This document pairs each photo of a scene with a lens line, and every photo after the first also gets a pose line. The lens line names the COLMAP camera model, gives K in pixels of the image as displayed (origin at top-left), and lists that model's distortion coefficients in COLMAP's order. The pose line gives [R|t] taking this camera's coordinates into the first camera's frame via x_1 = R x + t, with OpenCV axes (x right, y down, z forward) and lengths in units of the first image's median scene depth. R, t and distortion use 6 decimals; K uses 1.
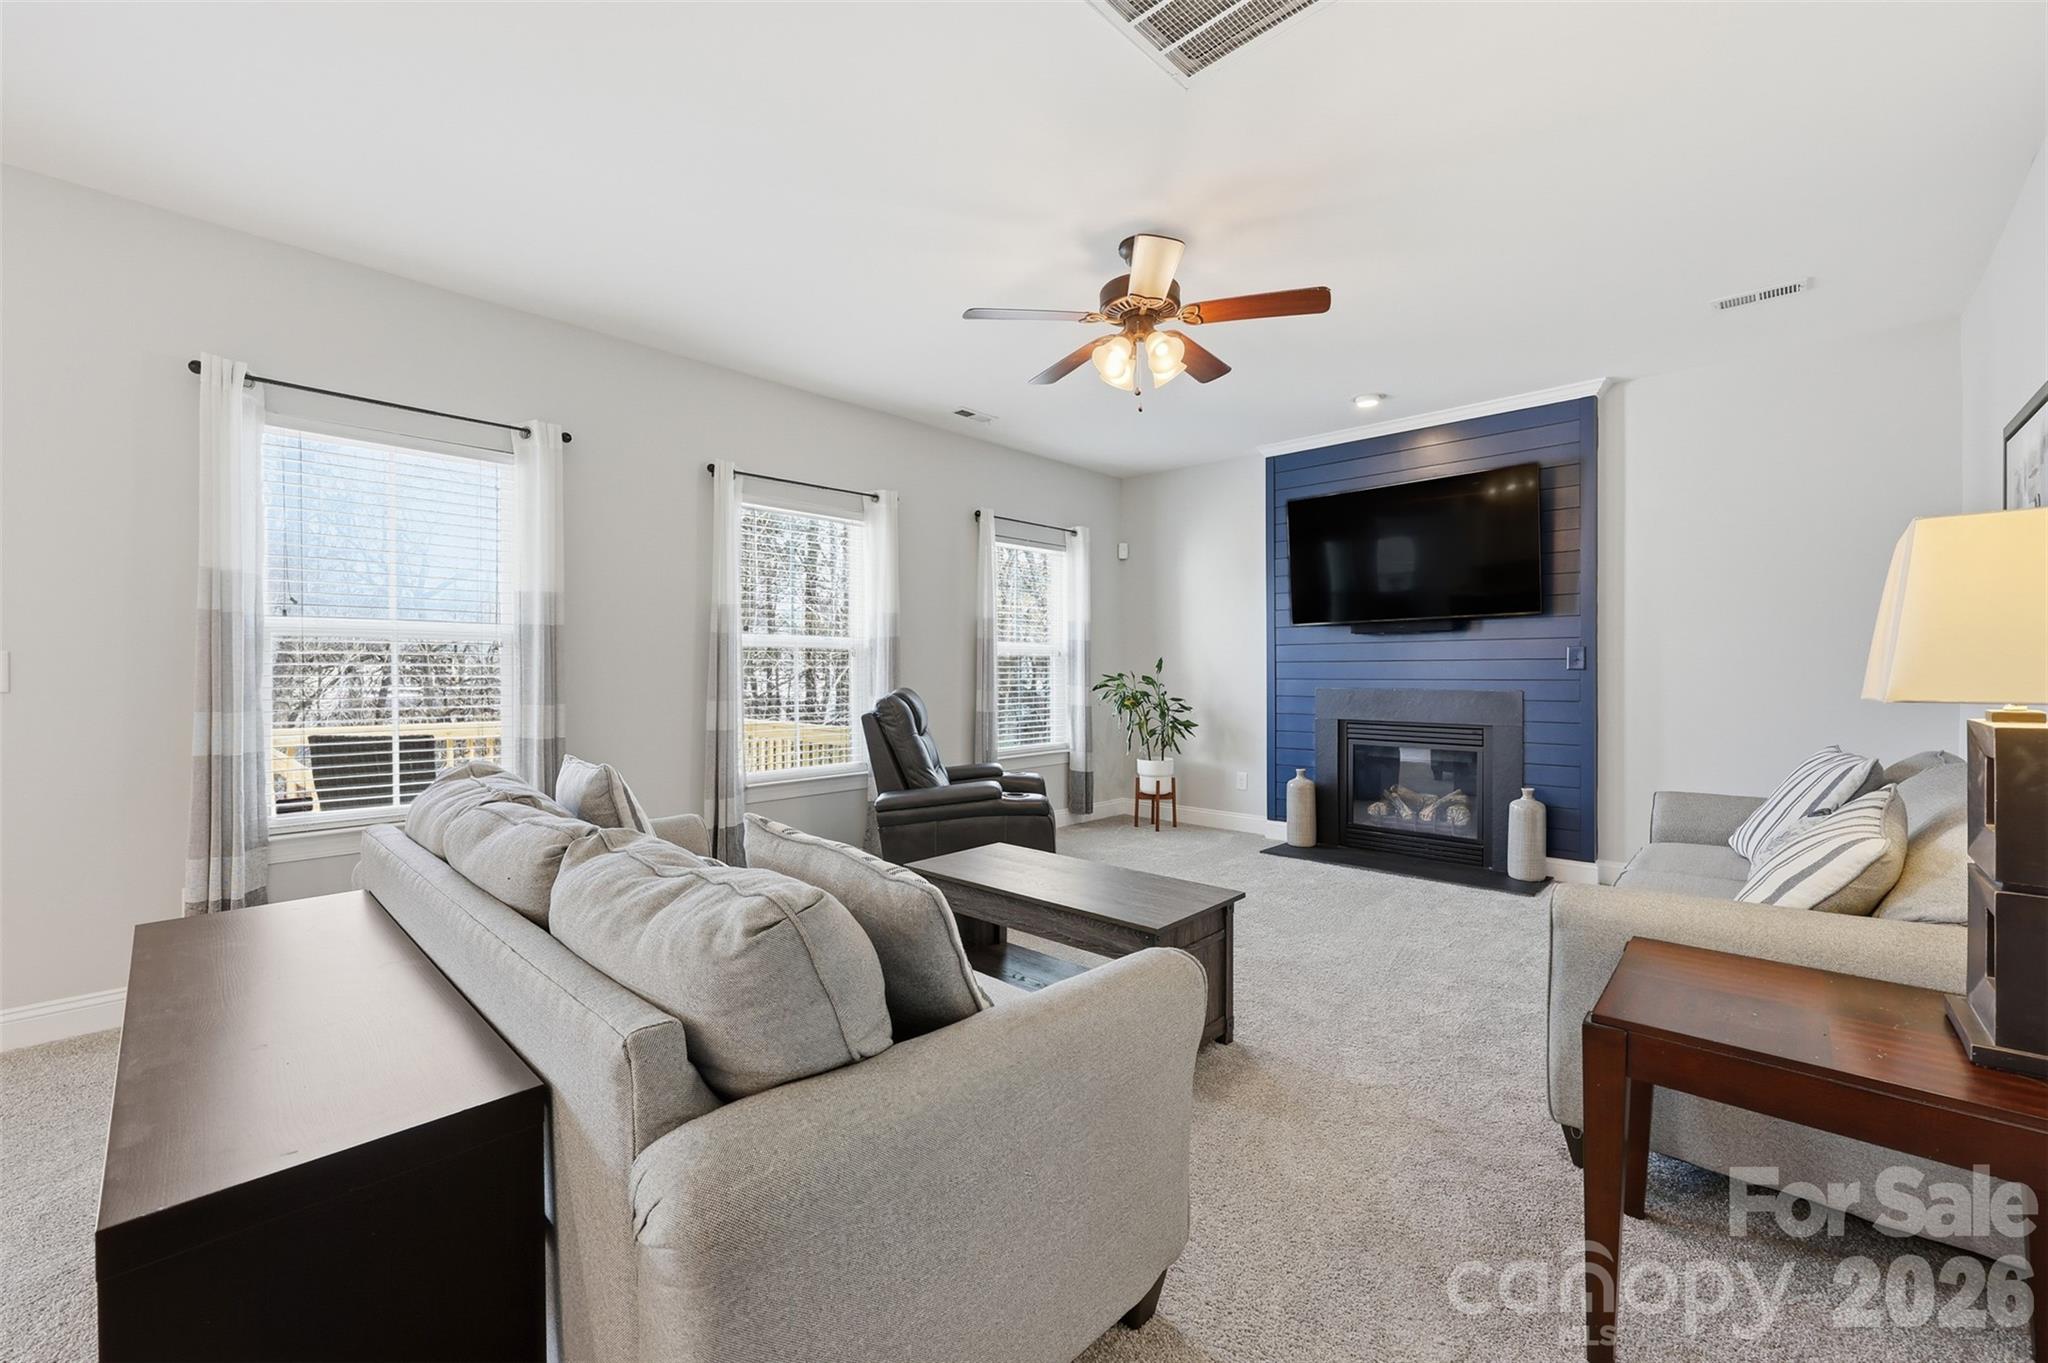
lens RADIAL K [[838.6, 0, 1022.2], [0, 838.6, 674.5], [0, 0, 1]] dist [-0.001862, 0.000053]
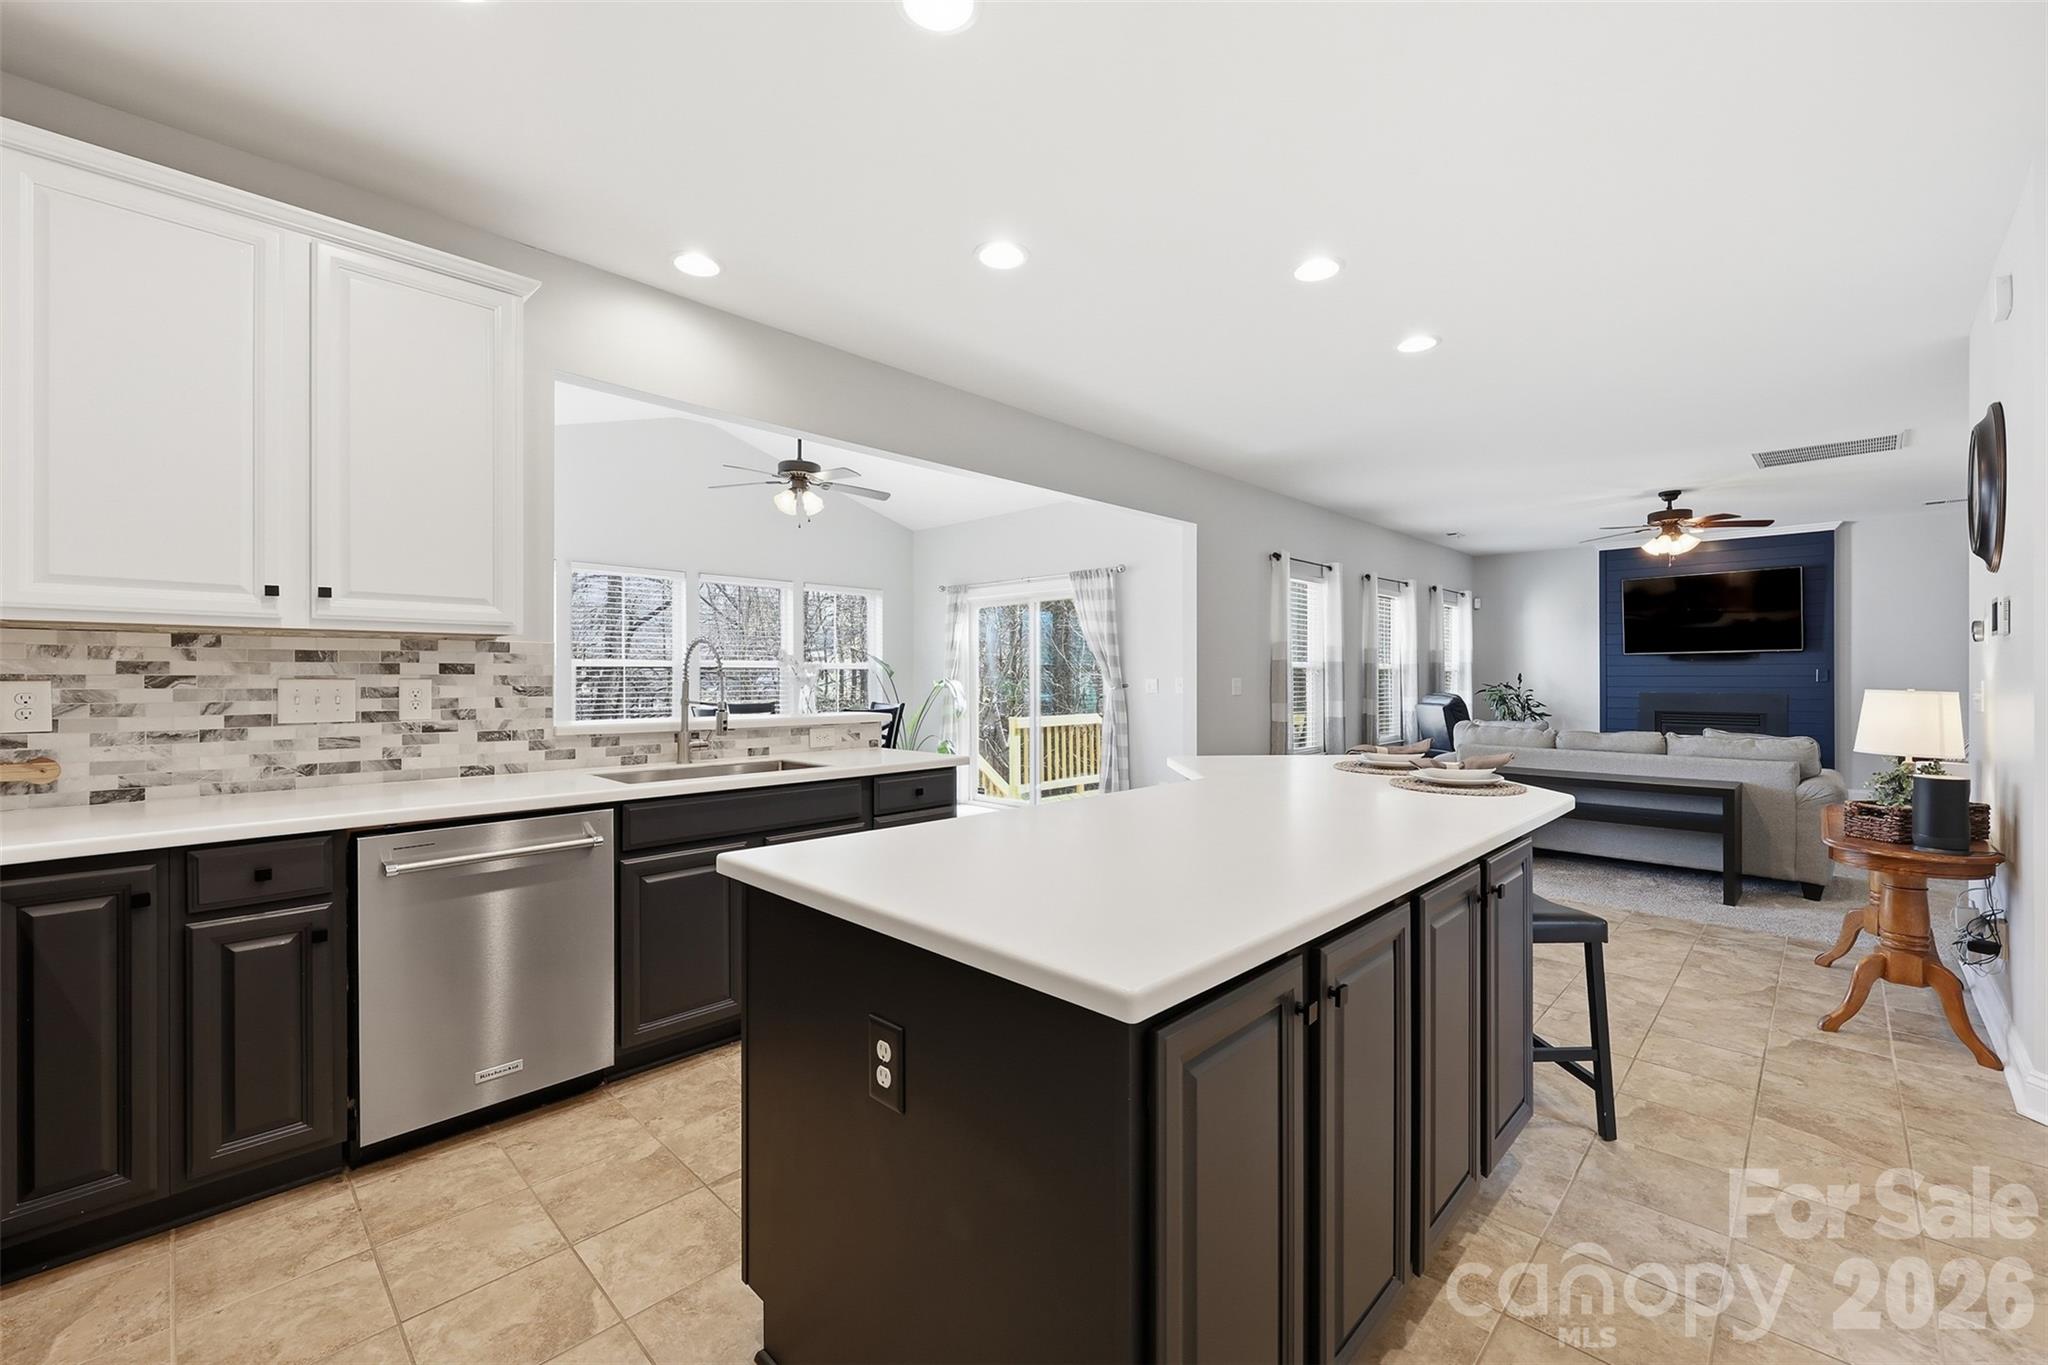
lens RADIAL K [[838.6, 0, 1022.2], [0, 838.6, 675.5], [0, 0, 1]] dist [-0.001862, 0.000053]
pose [[0.999993, -0.003708, -0.001113, -0.819301], [0.003711, 0.999989, 0.002702, -0.024938], [0.001103, -0.002706, 0.999996, -0.620110]]
